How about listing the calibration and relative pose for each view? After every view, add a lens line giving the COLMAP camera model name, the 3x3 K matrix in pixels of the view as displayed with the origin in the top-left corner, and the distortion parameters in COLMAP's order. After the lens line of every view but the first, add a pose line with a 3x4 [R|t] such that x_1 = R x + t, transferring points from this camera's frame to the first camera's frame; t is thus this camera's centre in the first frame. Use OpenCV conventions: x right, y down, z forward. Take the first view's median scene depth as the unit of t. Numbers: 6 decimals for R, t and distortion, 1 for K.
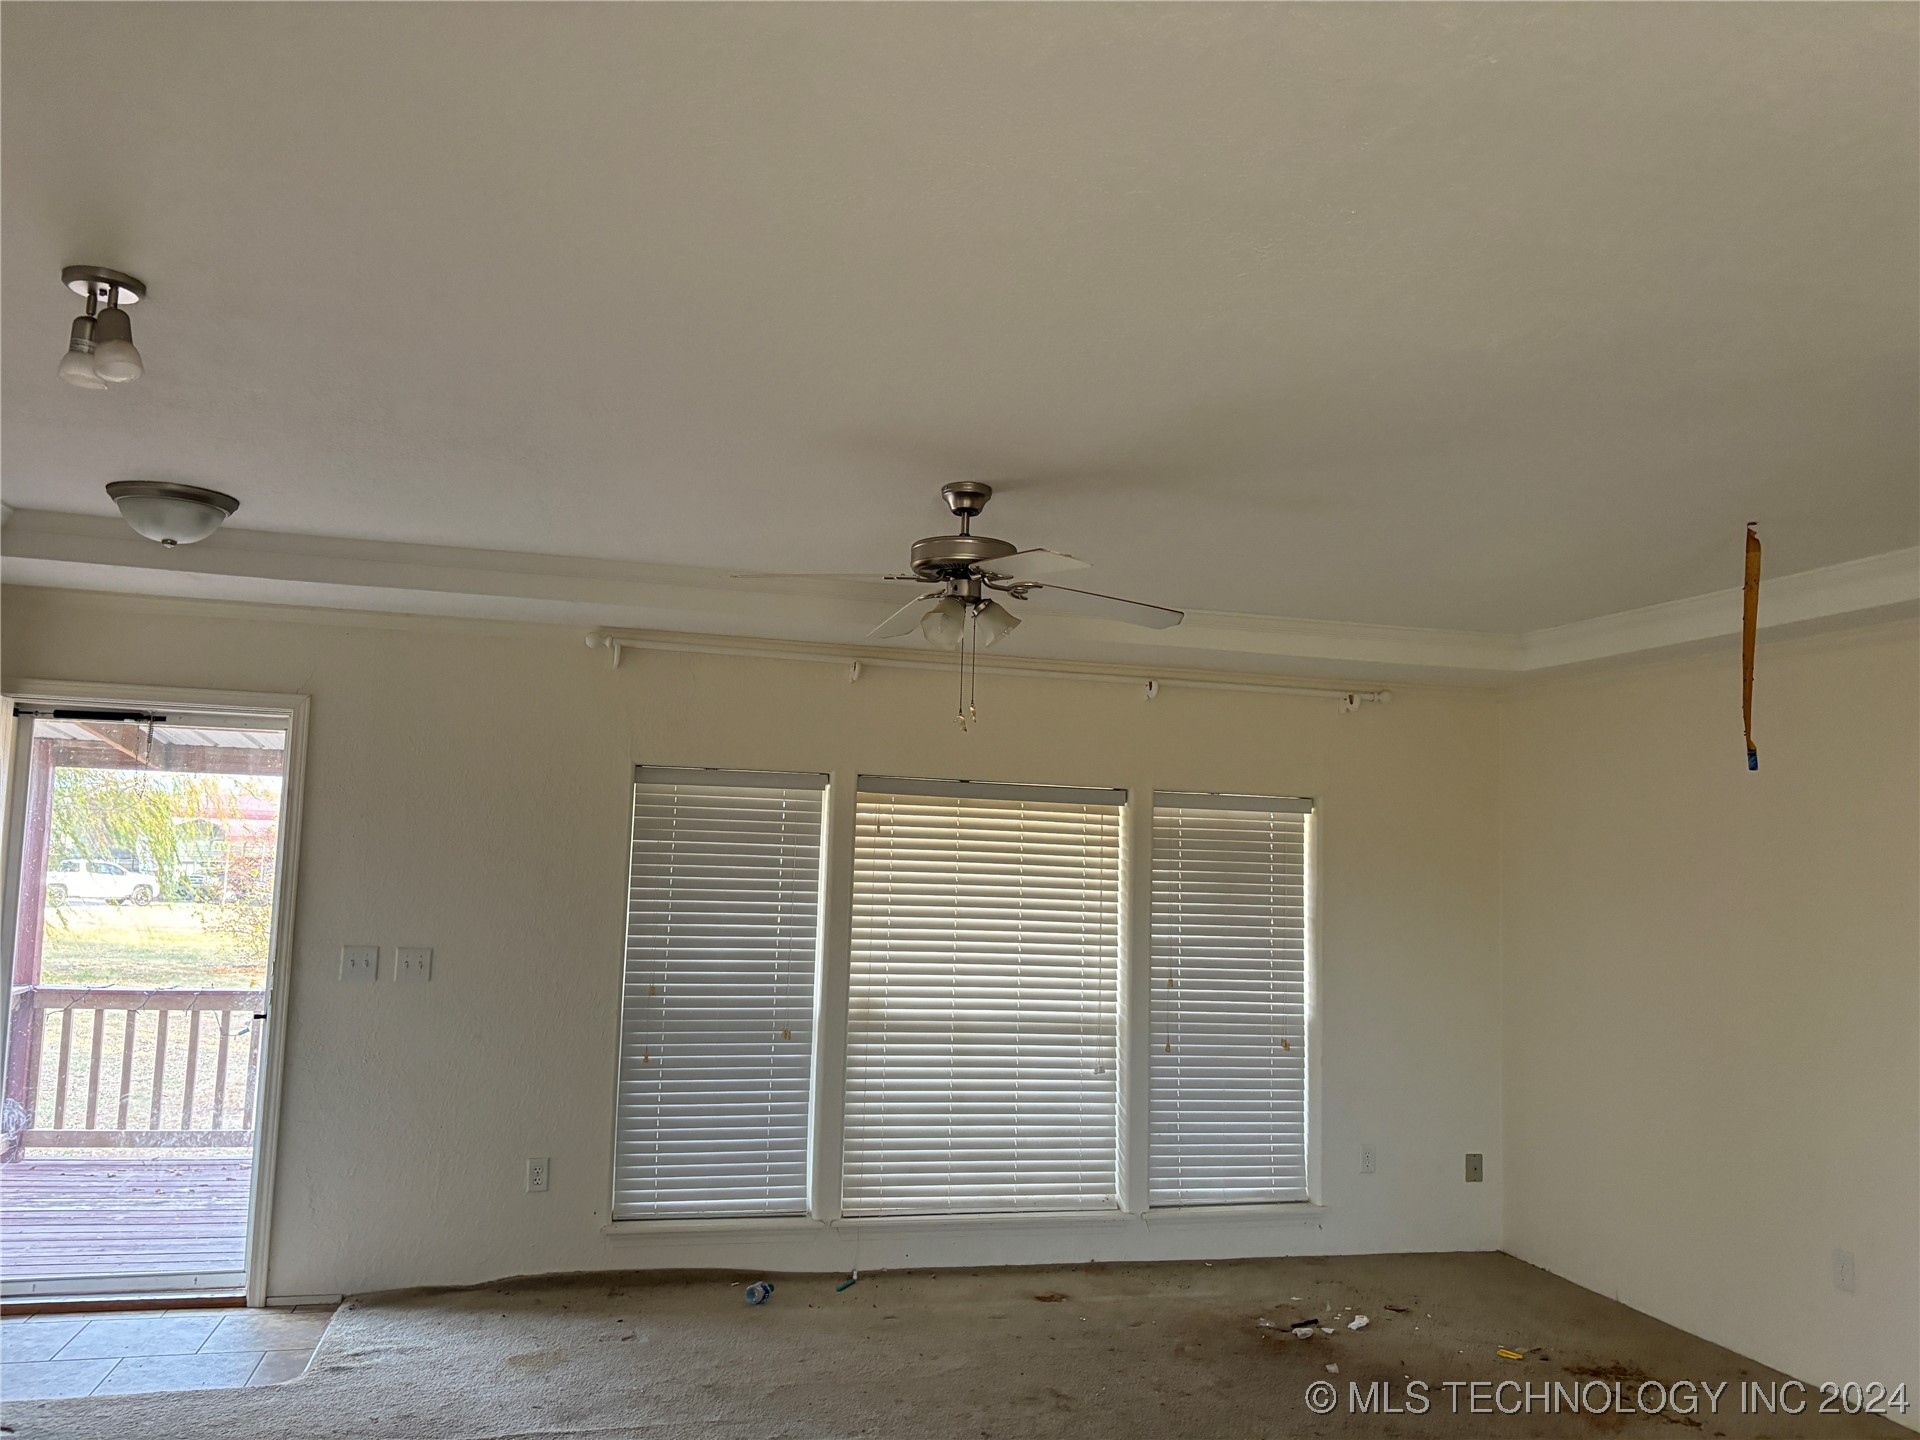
lens RADIAL K [[1461.1, 0, 953.9], [0, 1461.1, 711.6], [0, 0, 1]] dist [0.046086, -0.043921]
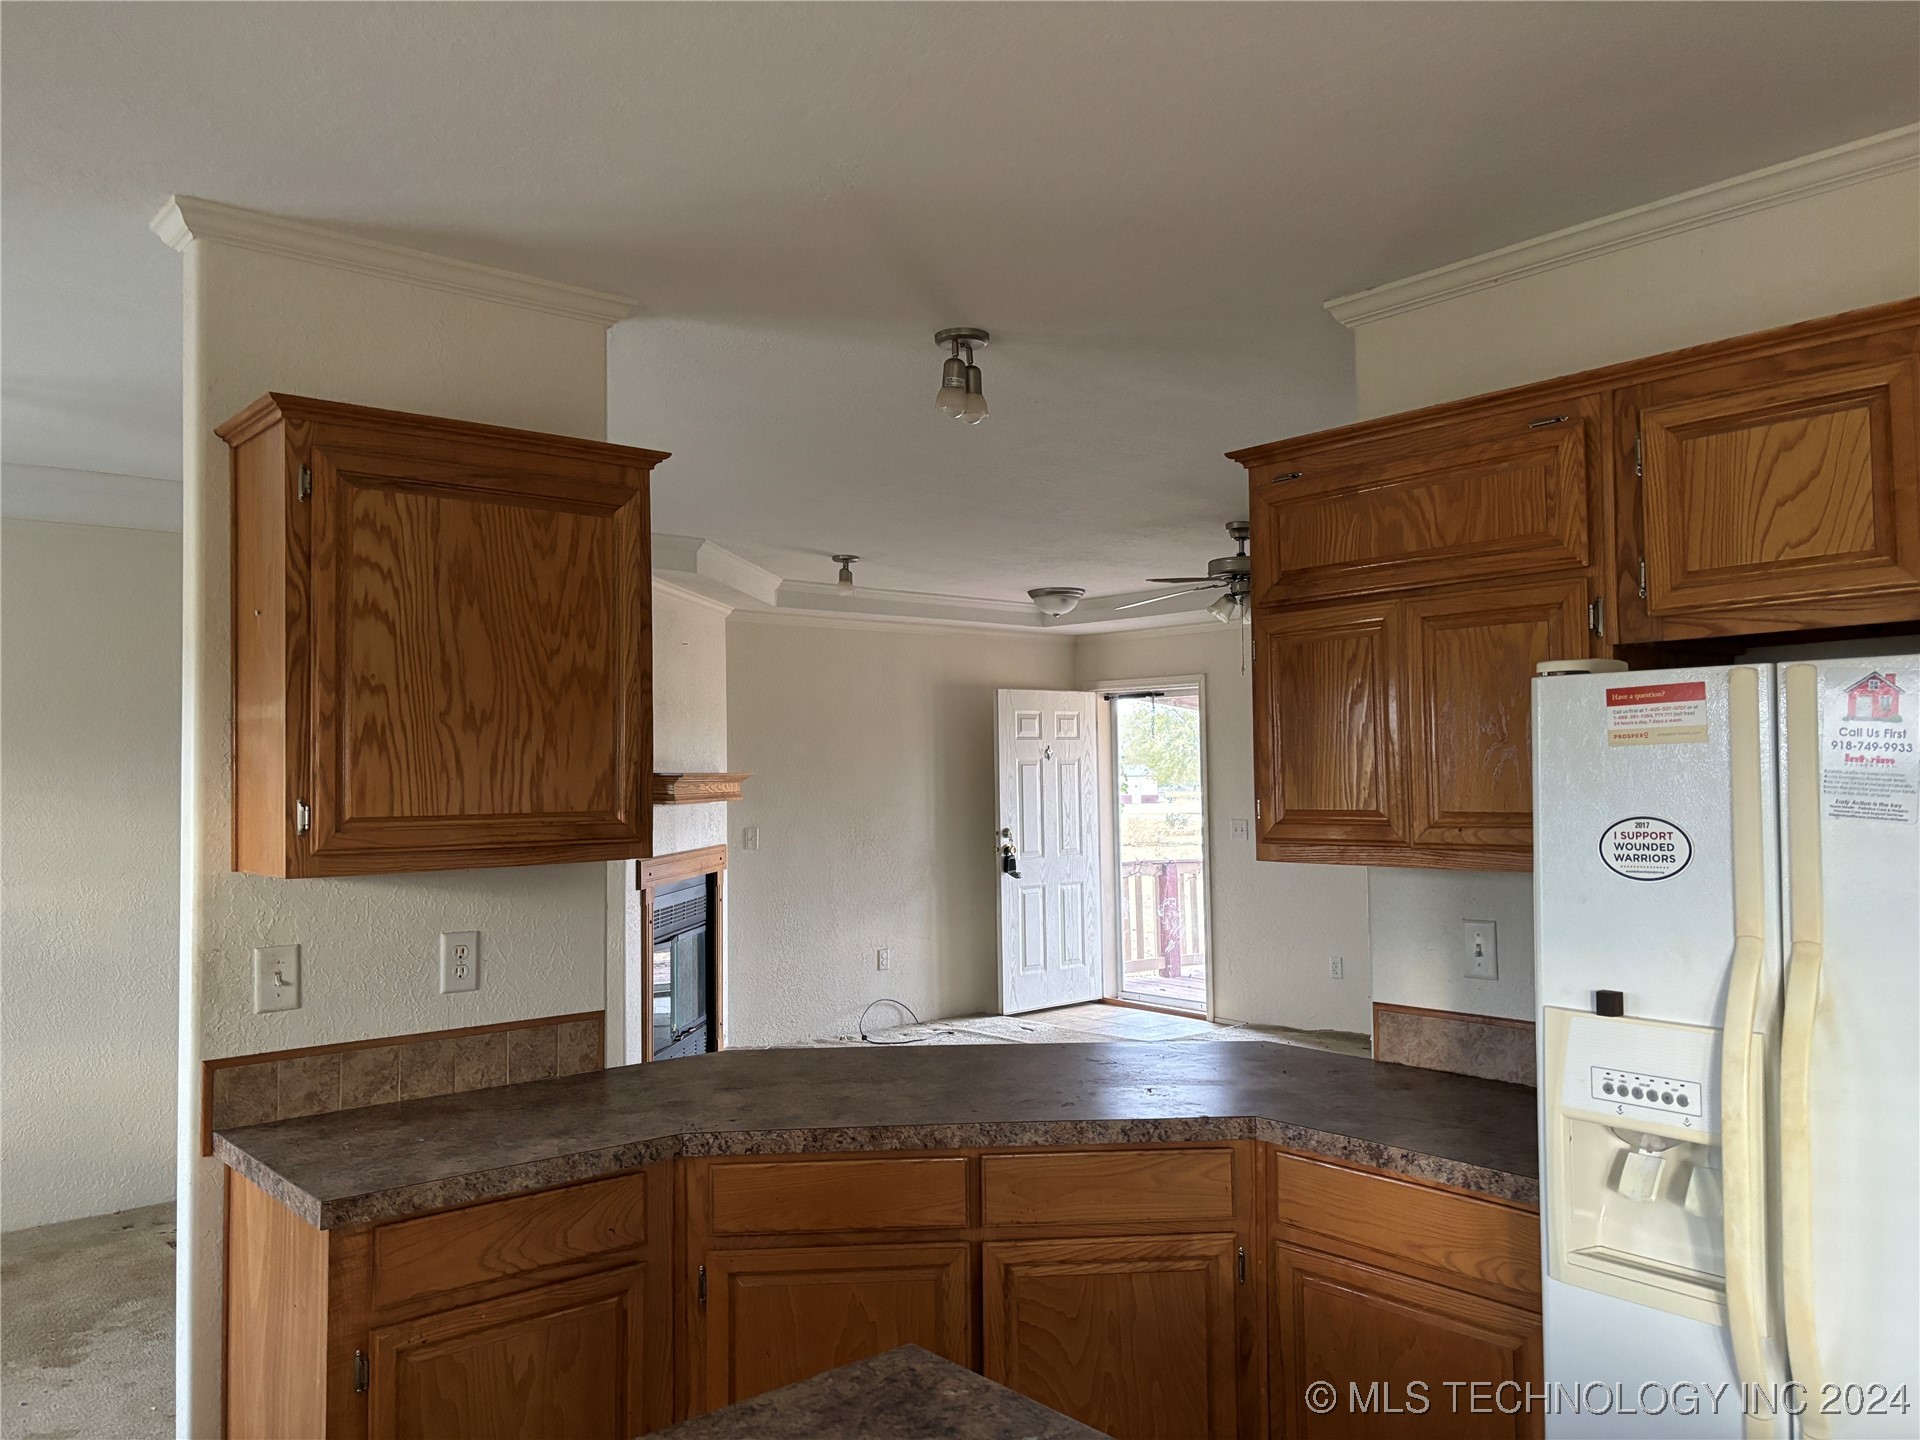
lens RADIAL K [[1456.2, 0, 967.0], [0, 1456.2, 728.2], [0, 0, 1]] dist [0.039009, -0.029214]
pose [[0.434728, -0.062352, -0.898400, 0.972999], [0.120945, 0.992605, -0.010366, 0.036479], [0.892403, -0.104151, 0.439055, 0.008319]]
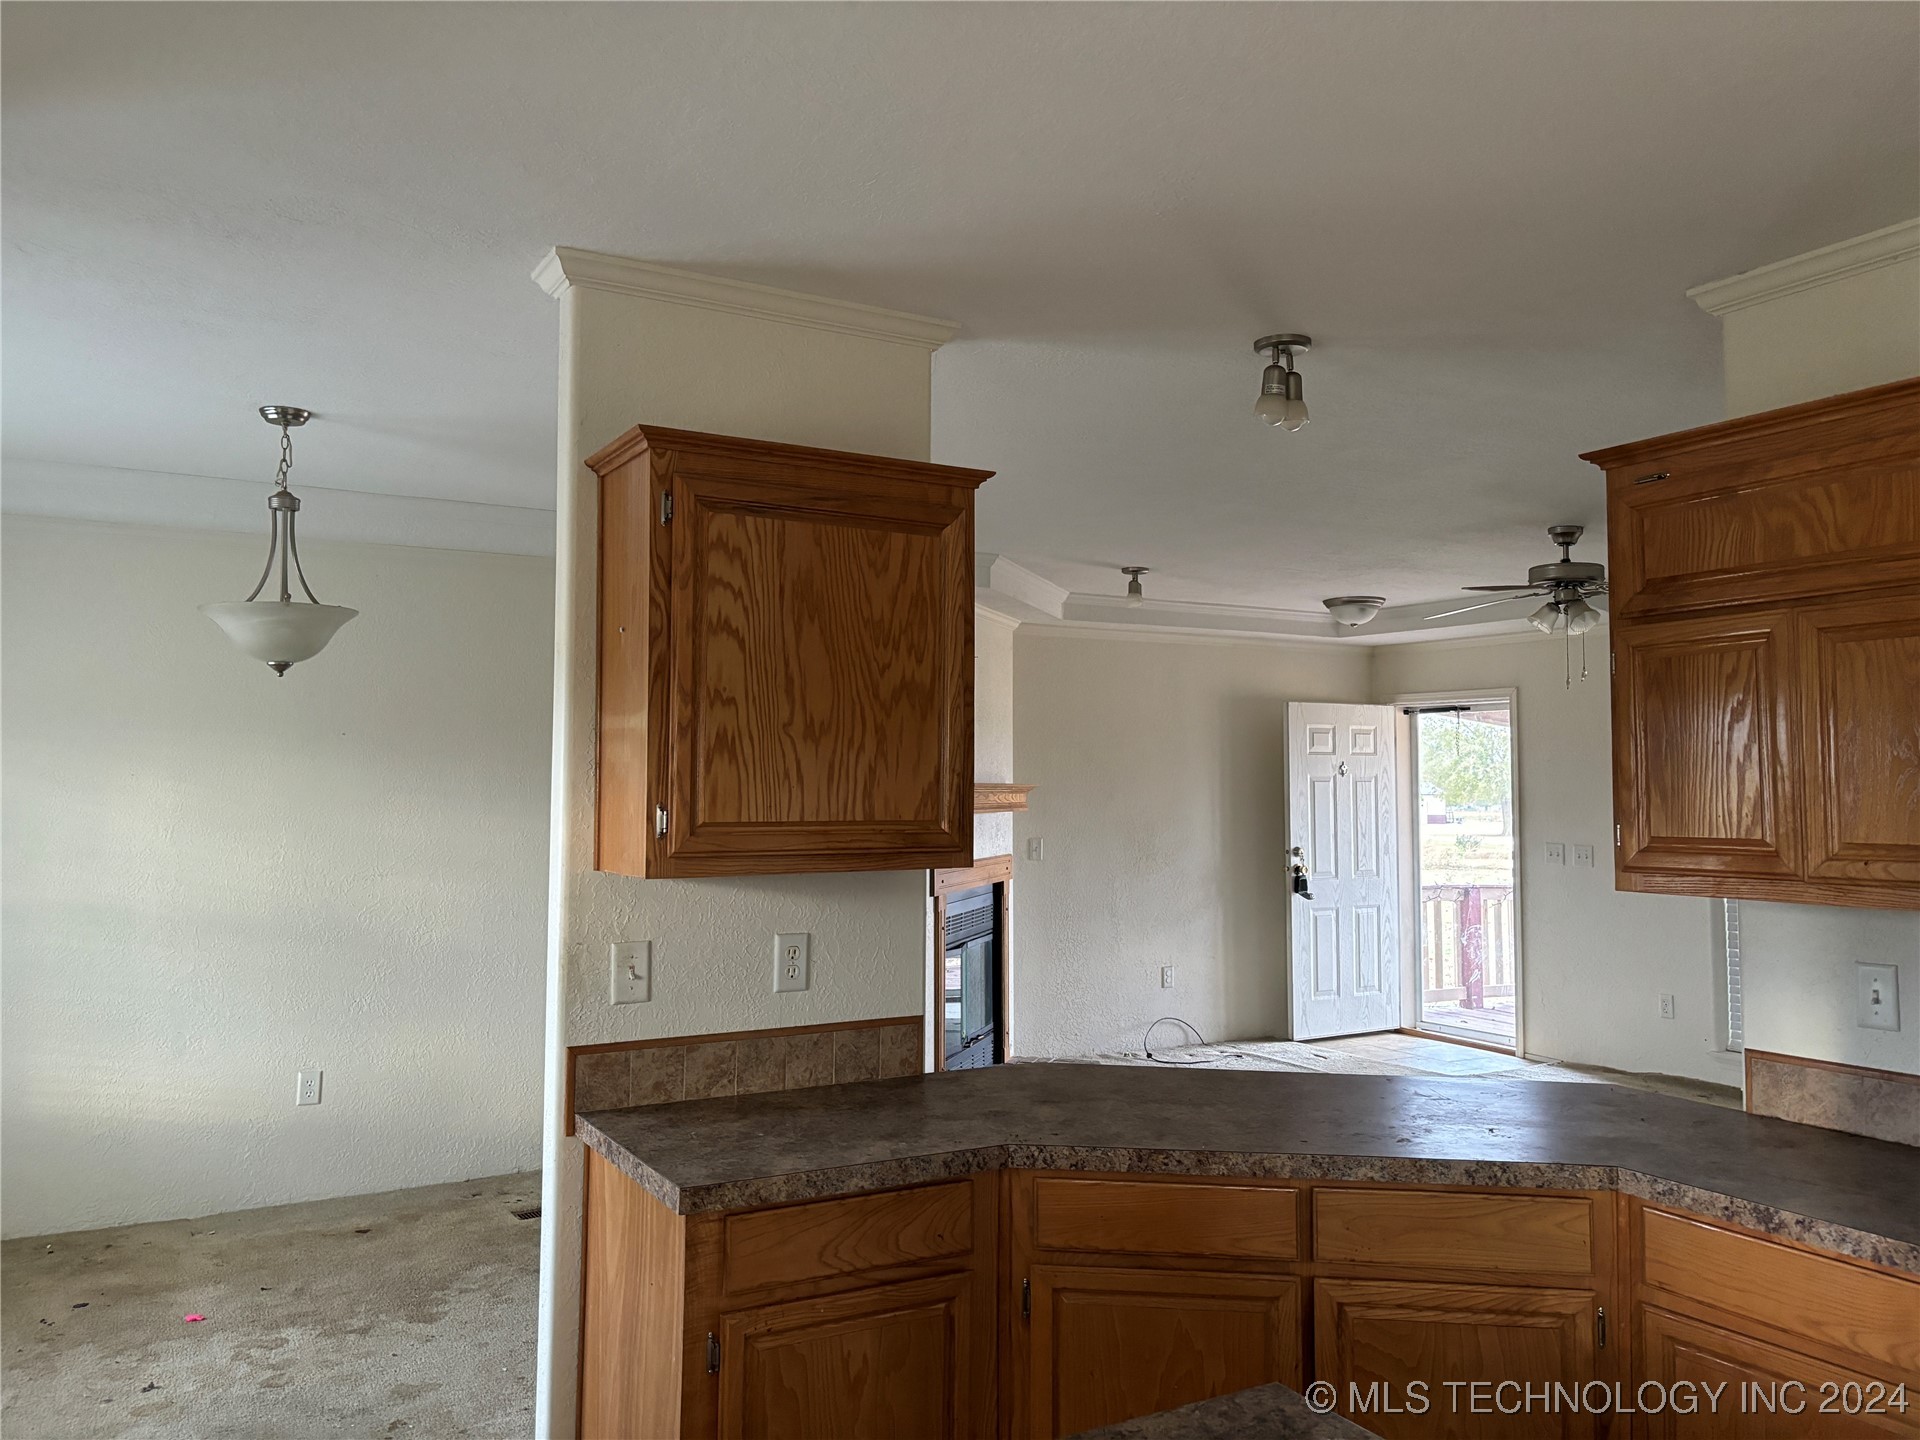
lens RADIAL K [[1461.1, 0, 953.9], [0, 1461.1, 711.6], [0, 0, 1]] dist [0.046086, -0.043921]
pose [[0.257177, -0.077449, -0.963256, 0.965479], [0.106831, 0.992952, -0.051314, 0.032990], [0.960441, -0.089708, 0.263638, -0.011920]]
